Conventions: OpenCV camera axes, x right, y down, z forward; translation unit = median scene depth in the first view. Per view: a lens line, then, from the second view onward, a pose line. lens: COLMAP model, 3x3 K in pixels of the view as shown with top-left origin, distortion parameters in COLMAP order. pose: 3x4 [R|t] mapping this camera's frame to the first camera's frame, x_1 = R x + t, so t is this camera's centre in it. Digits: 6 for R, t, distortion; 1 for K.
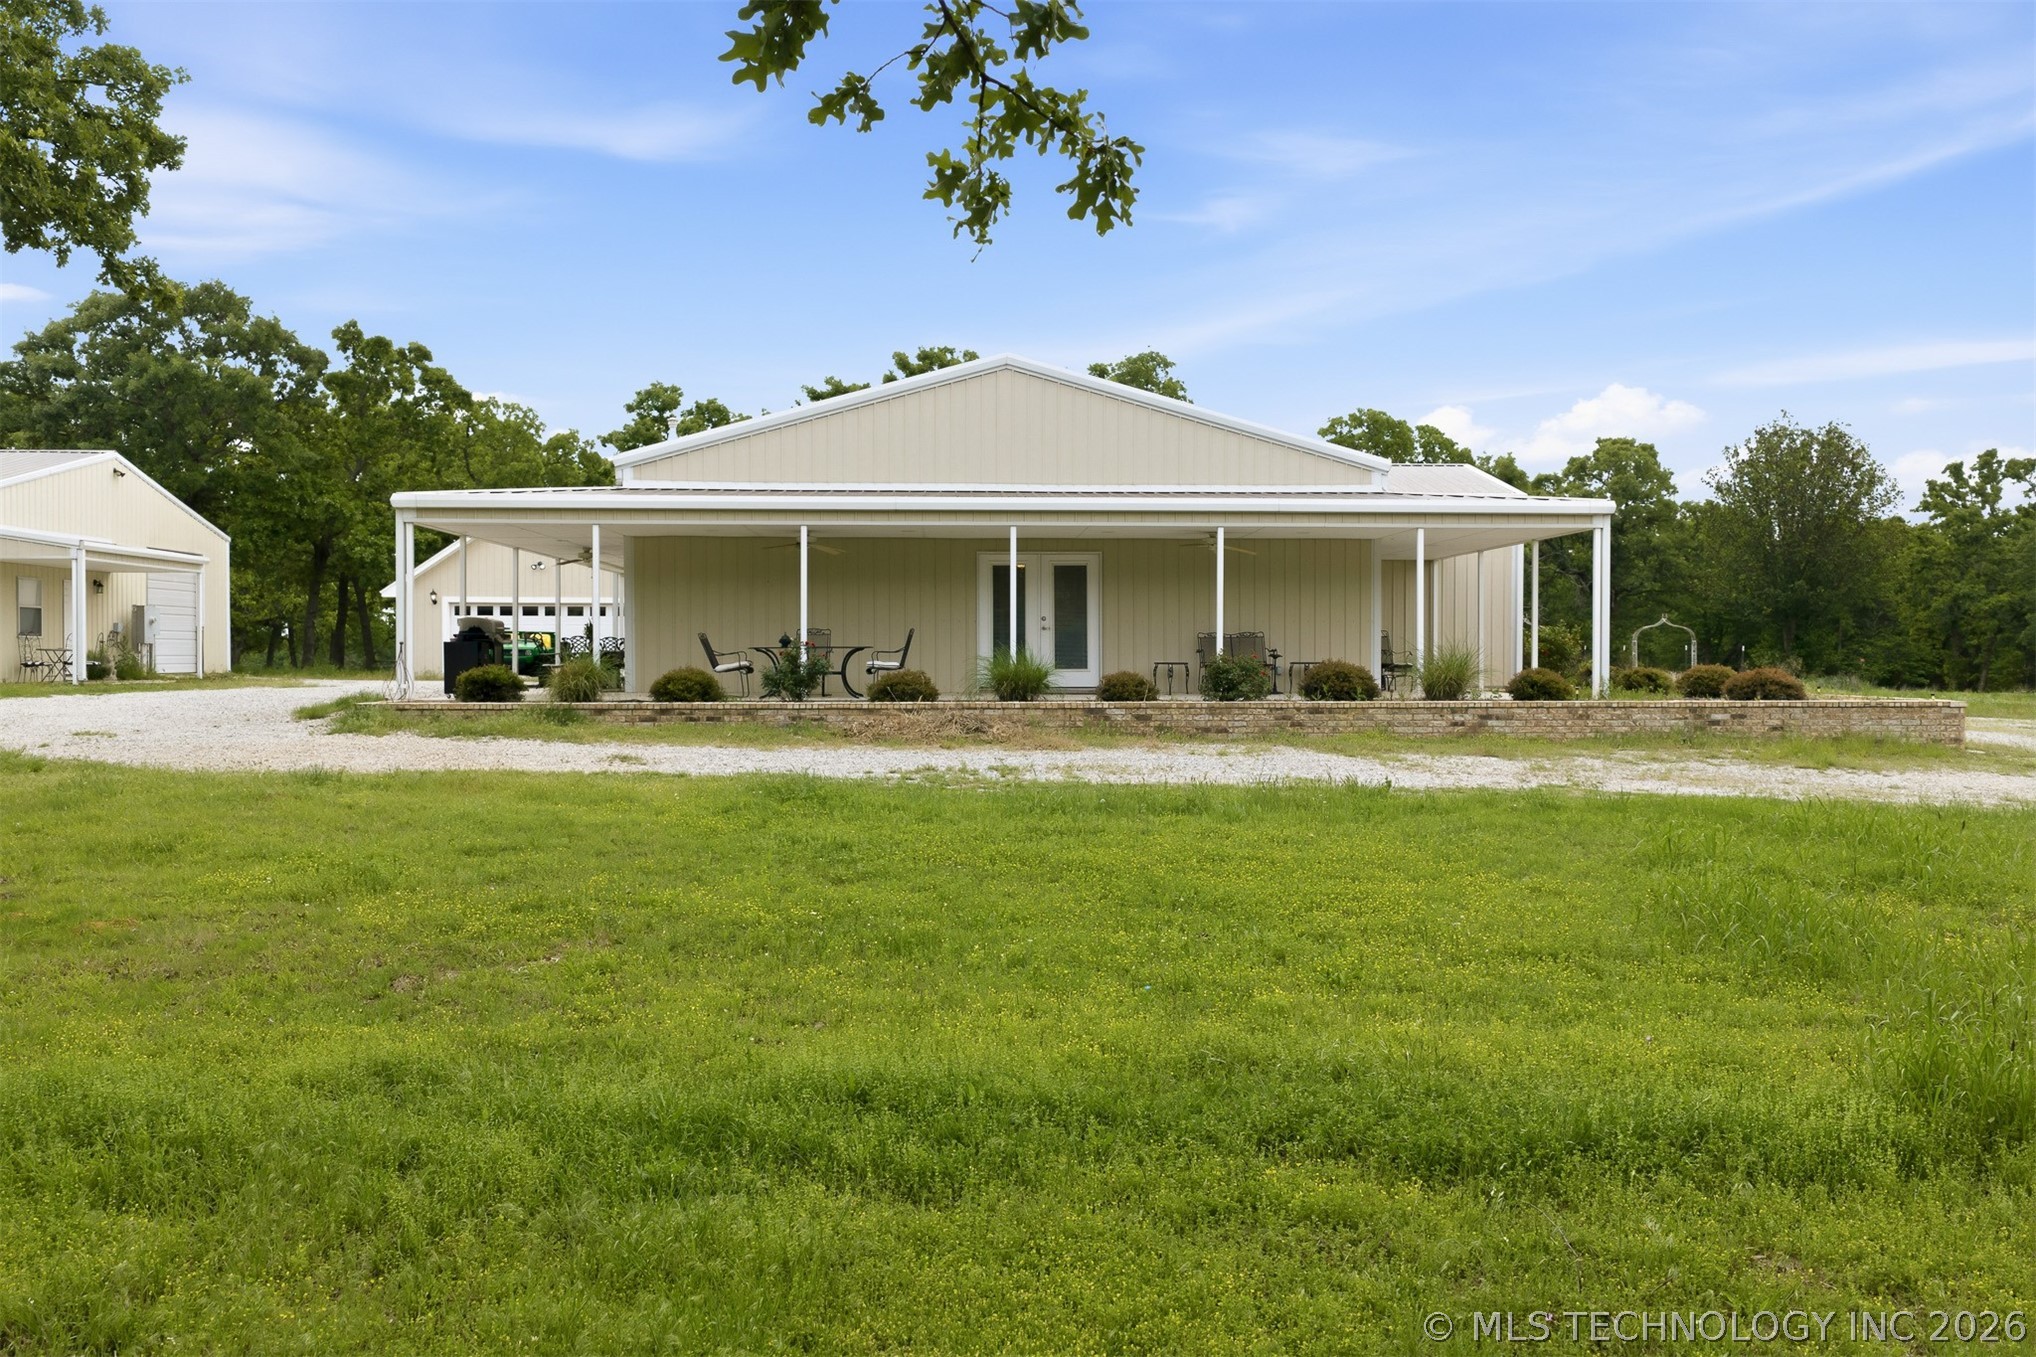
lens RADIAL K [[1684.7, 0, 1028.3], [0, 1684.7, 678.9], [0, 0, 1]] dist [0.006771, -0.008704]
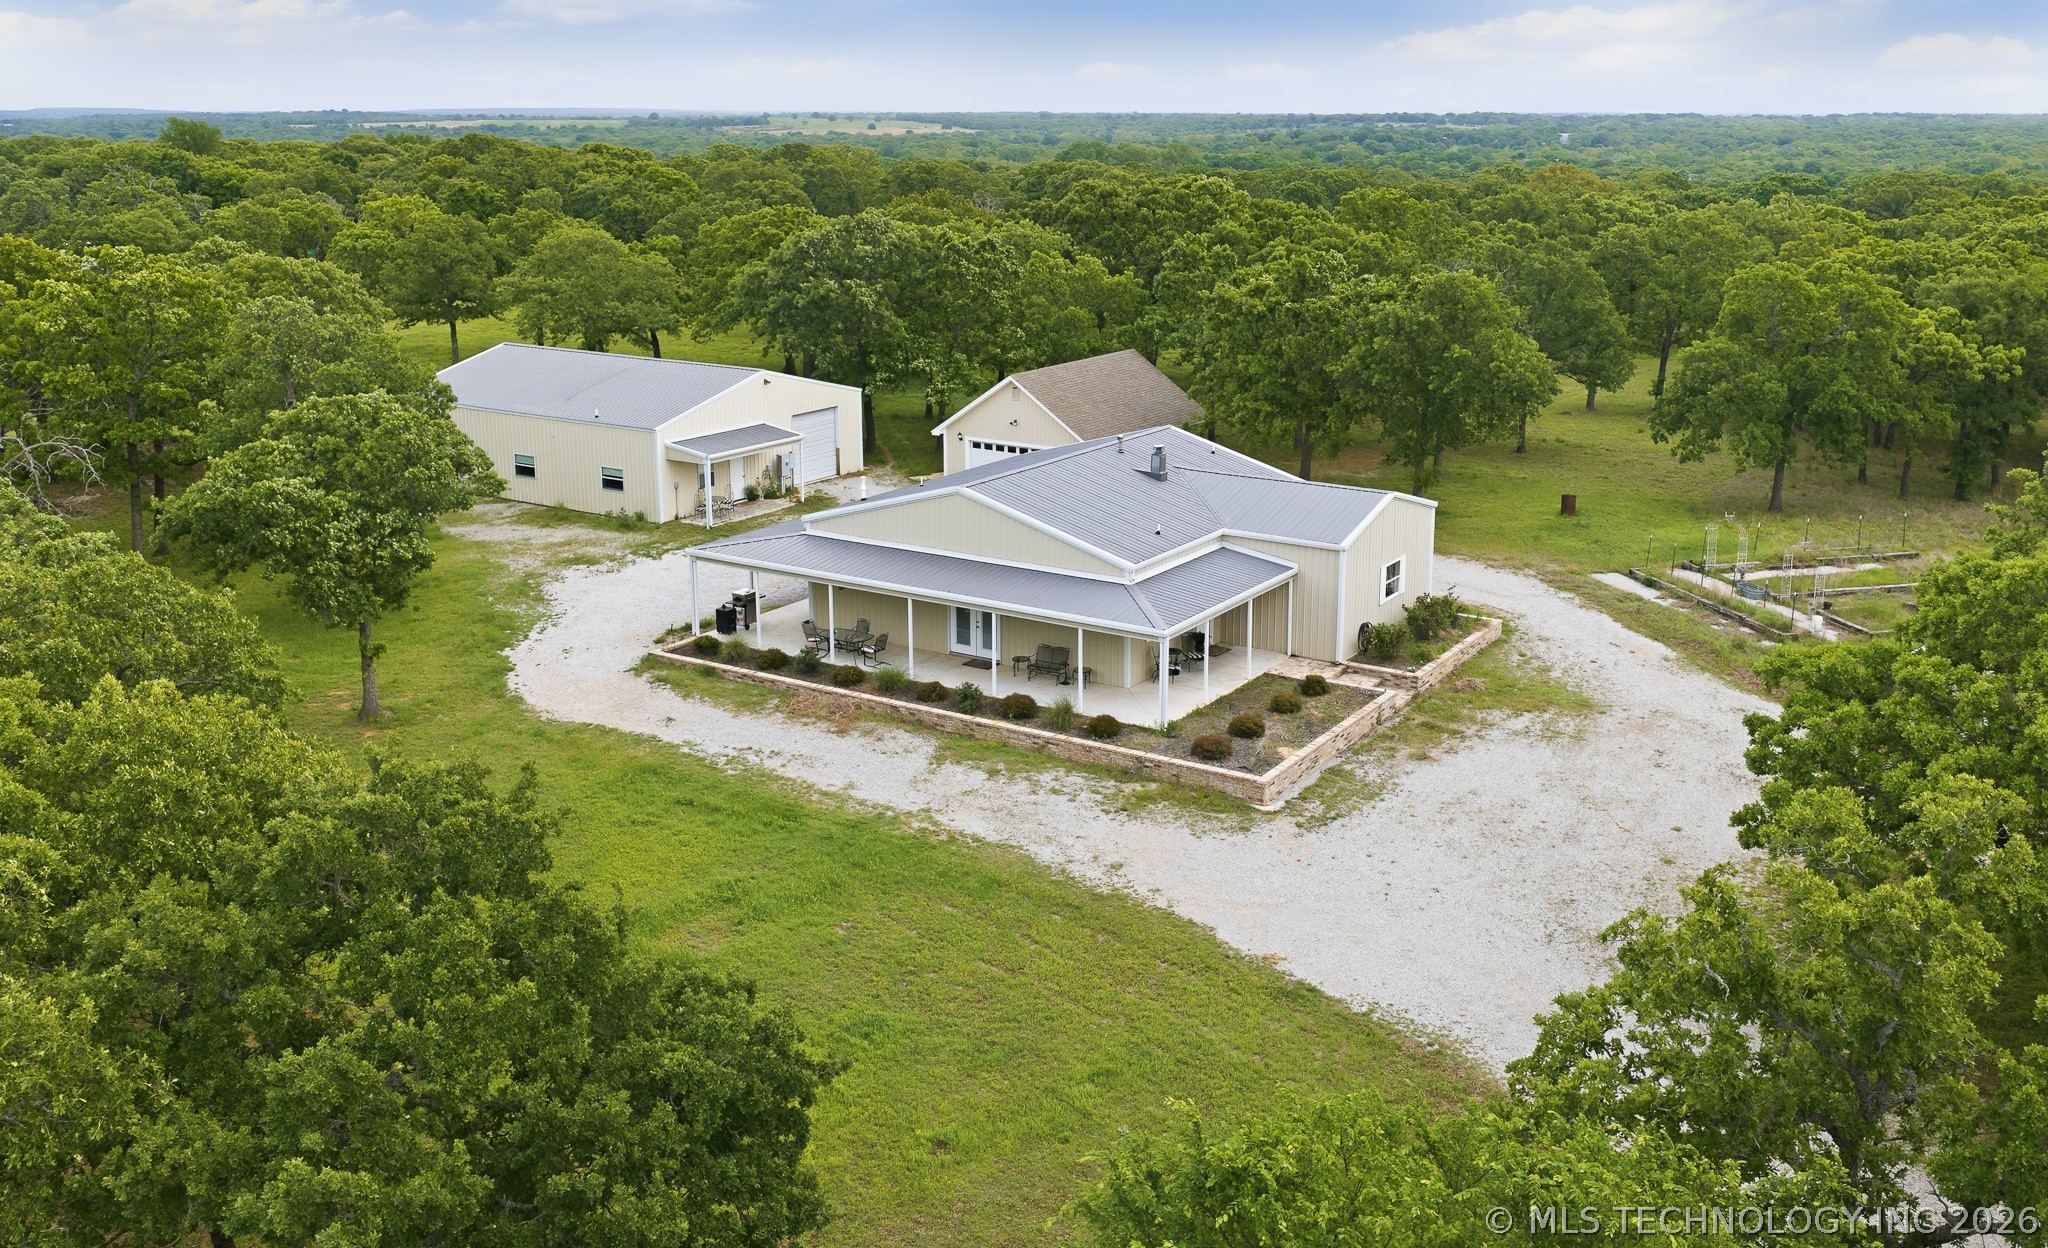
lens RADIAL K [[1762.6, 0, 1072.5], [0, 1762.6, 618.3], [0, 0, 1]] dist [0.003591, 0.000276]
pose [[0.821701, 0.153198, -0.548942, 0.773578], [-0.007687, 0.966086, 0.258108, -0.358369], [0.569867, -0.207868, 0.795011, -0.339962]]
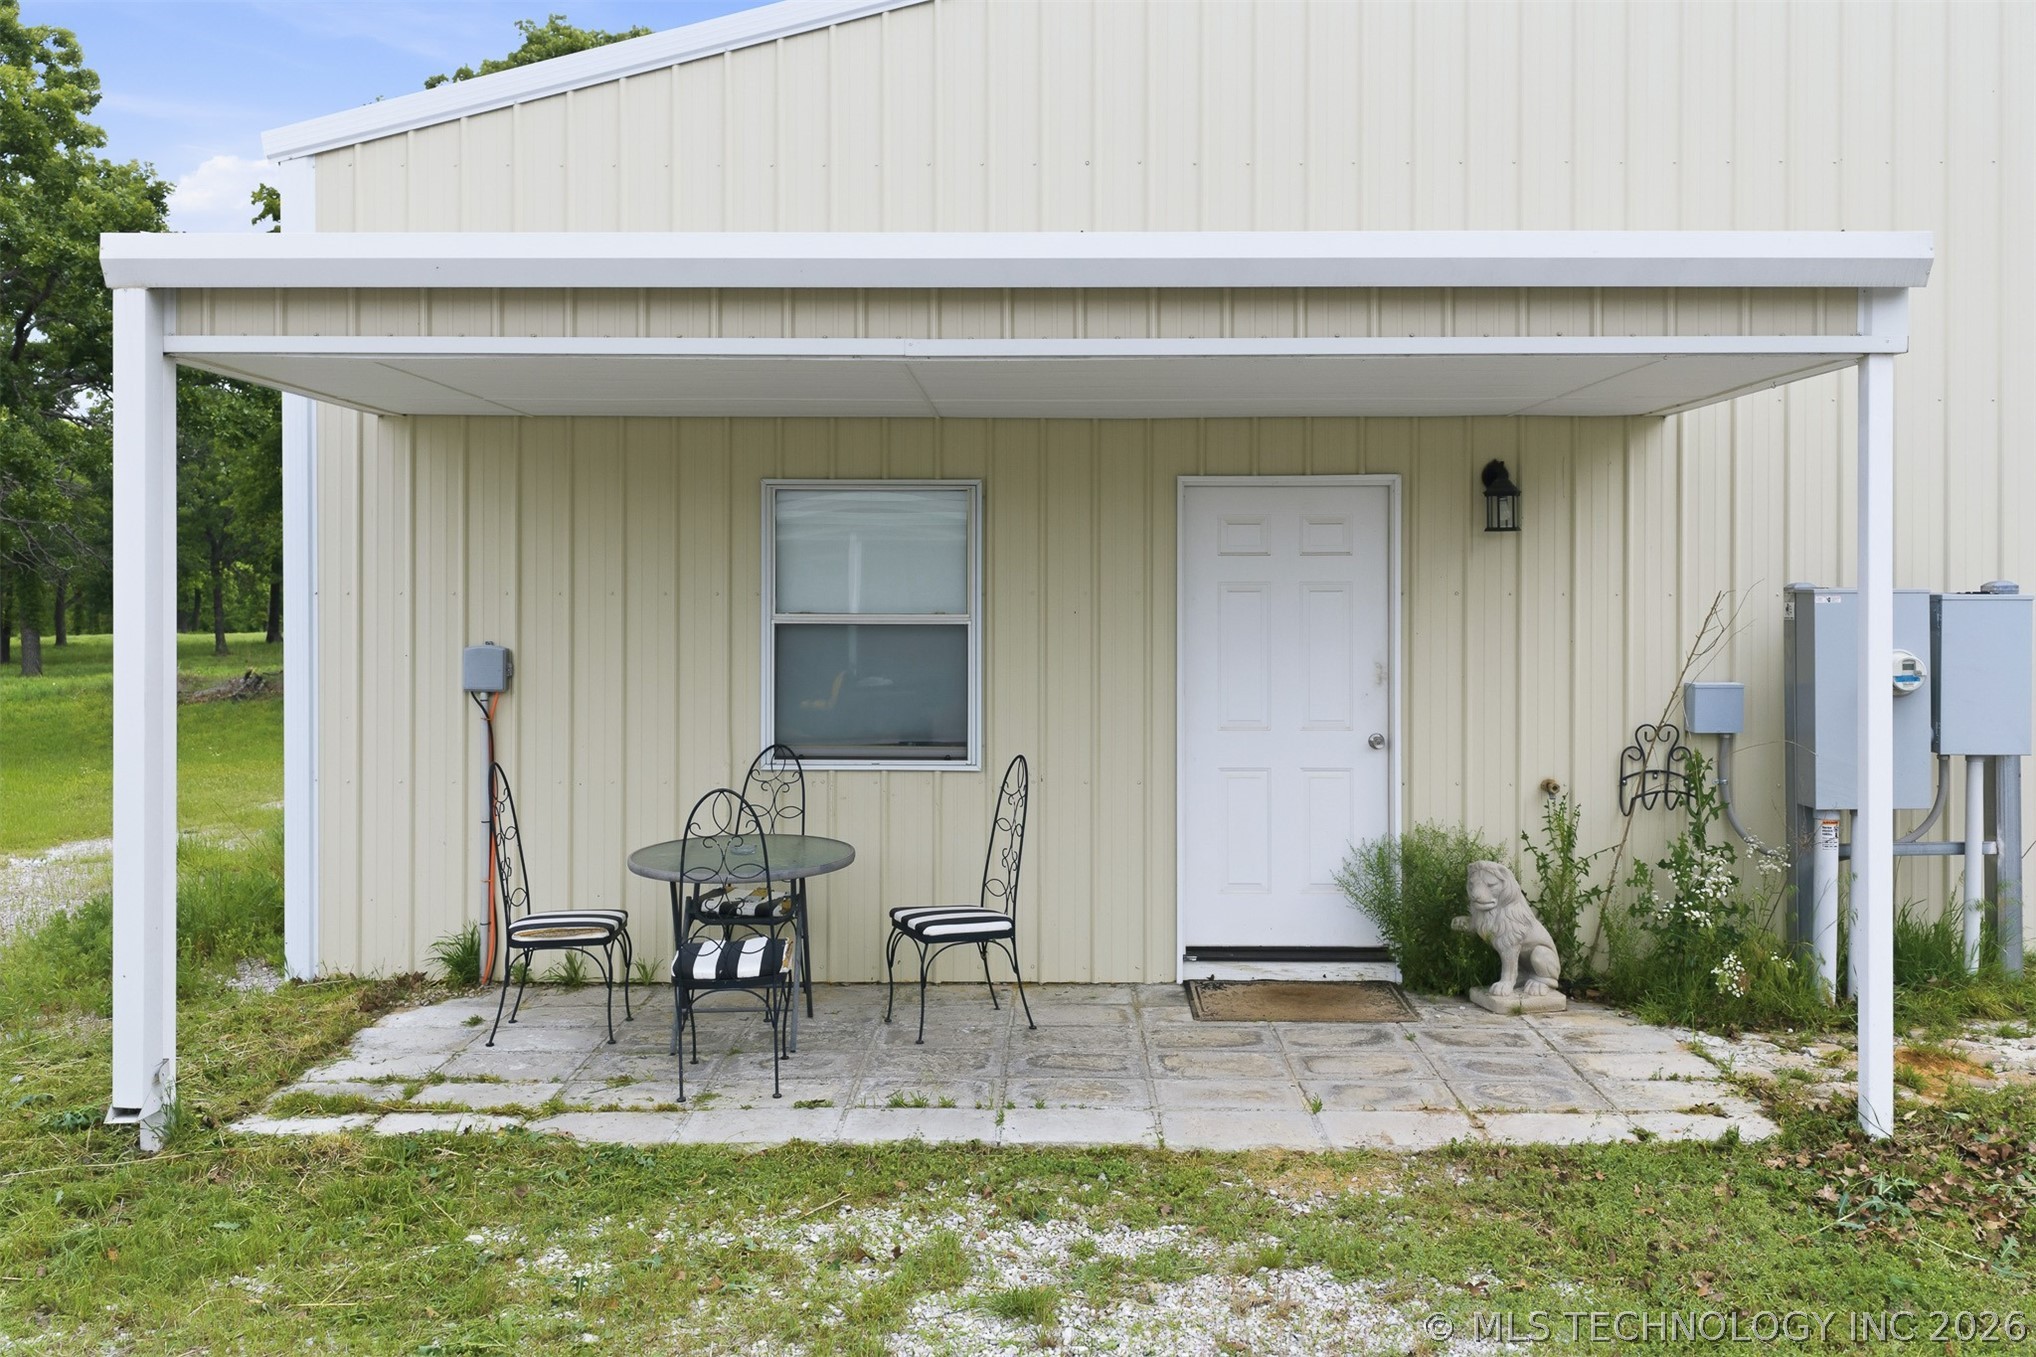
lens RADIAL K [[1694.5, 0, 1022.0], [0, 1694.5, 666.6], [0, 0, 1]] dist [0.007944, -0.017964]
pose [[-0.059314, 0.058310, -0.996535, -0.345744], [-0.014703, 0.998133, 0.059279, -0.044416], [0.998131, 0.018168, -0.058346, 0.921934]]
